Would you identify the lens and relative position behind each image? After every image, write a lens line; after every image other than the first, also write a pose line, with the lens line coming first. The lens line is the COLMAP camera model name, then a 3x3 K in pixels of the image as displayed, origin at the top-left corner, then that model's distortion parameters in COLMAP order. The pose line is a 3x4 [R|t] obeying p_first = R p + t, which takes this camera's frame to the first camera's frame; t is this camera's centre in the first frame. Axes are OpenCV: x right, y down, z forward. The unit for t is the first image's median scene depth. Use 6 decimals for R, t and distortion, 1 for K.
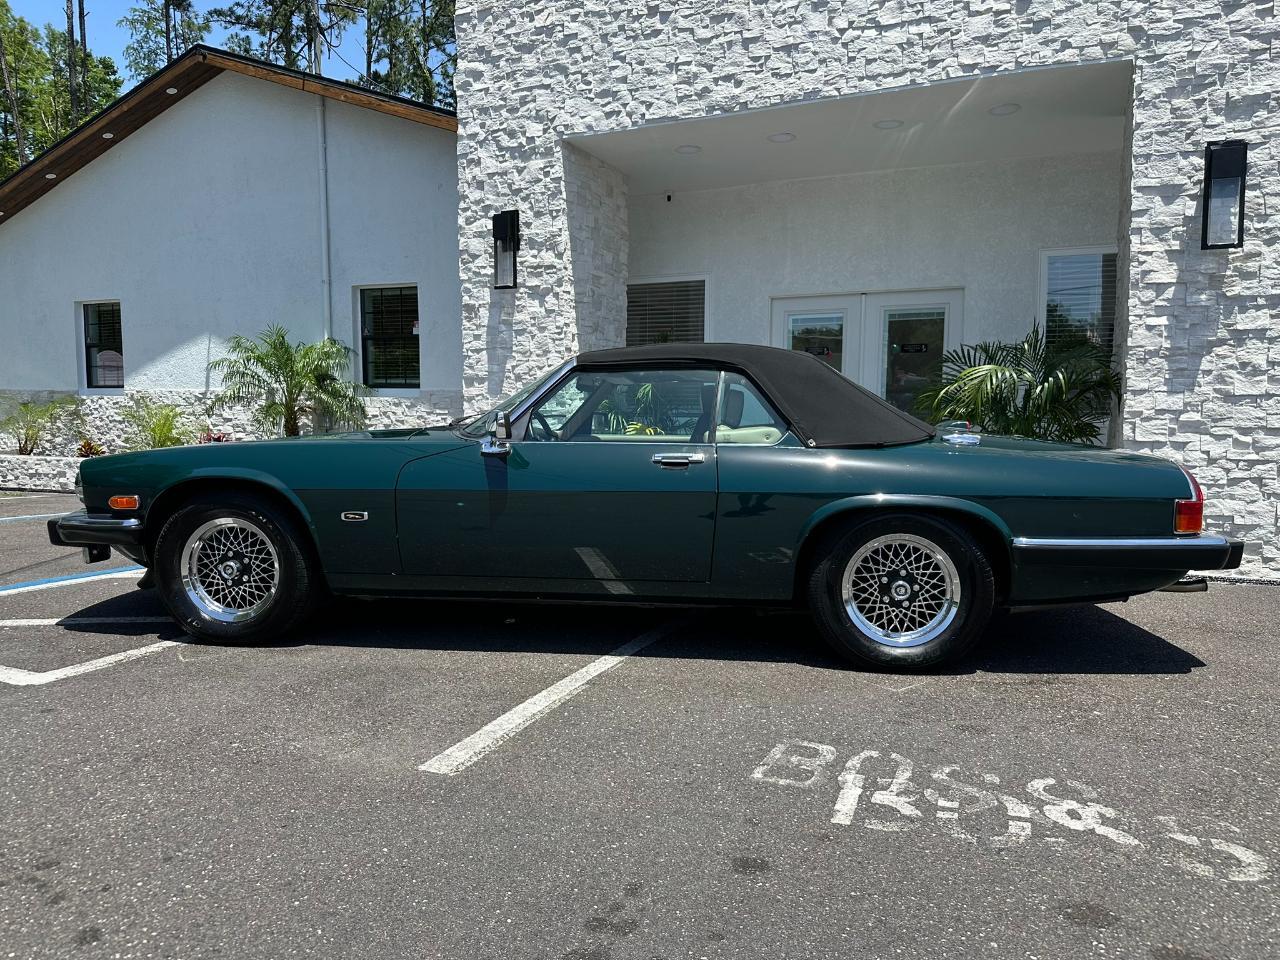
lens RADIAL K [[914.5, 0, 597.0], [0, 914.5, 486.7], [0, 0, 1]] dist [0.005895, -0.016725]
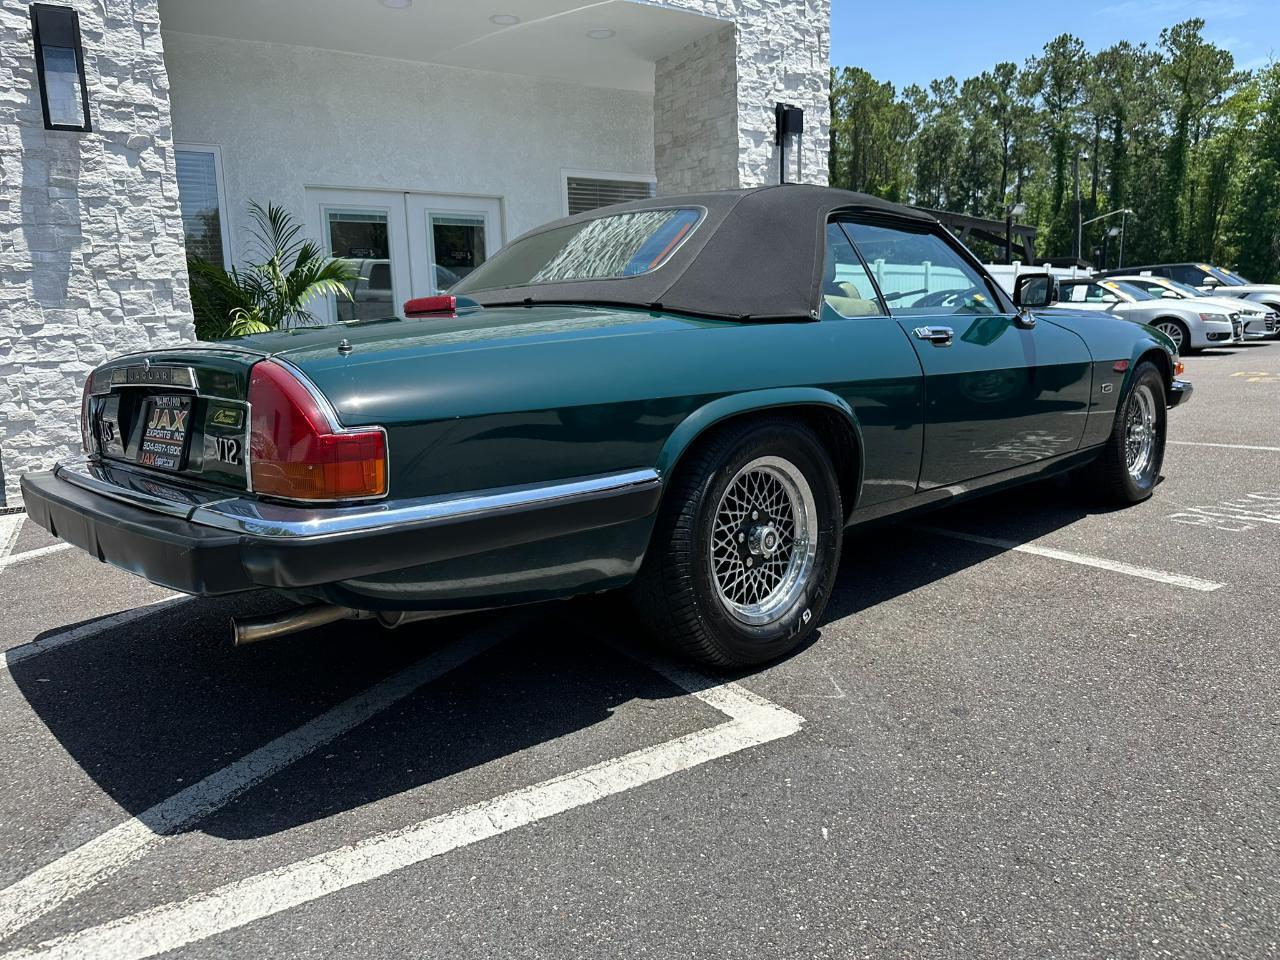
lens RADIAL K [[960.8, 0, 640.0], [0, 960.8, 480.0], [0, 0, 1]] dist [0.013449, -0.031837]
pose [[0.518051, -0.151822, 0.841768, -0.503352], [0.104243, 0.987992, 0.114041, -0.010610], [-0.848974, 0.028670, 0.527657, 0.321047]]
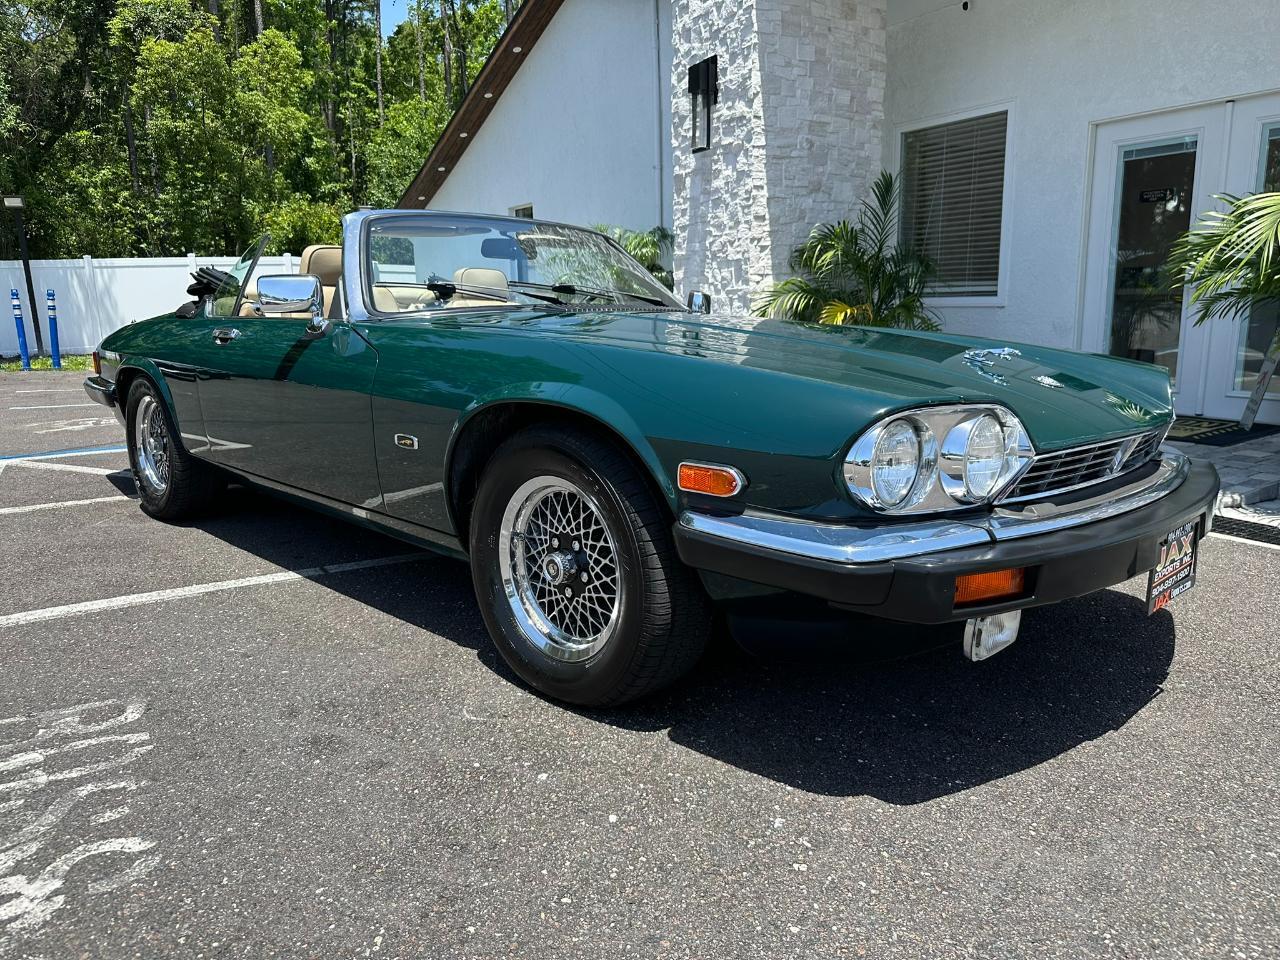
lens RADIAL K [[860.1, 0, 636.2], [0, 860.1, 429.5], [0, 0, 1]] dist [0.083630, -0.131033]
pose [[0.843223, 0.062161, -0.533958, 0.308549], [-0.027645, 0.996992, 0.072408, -0.012490], [0.536853, -0.046295, 0.842405, 0.269627]]
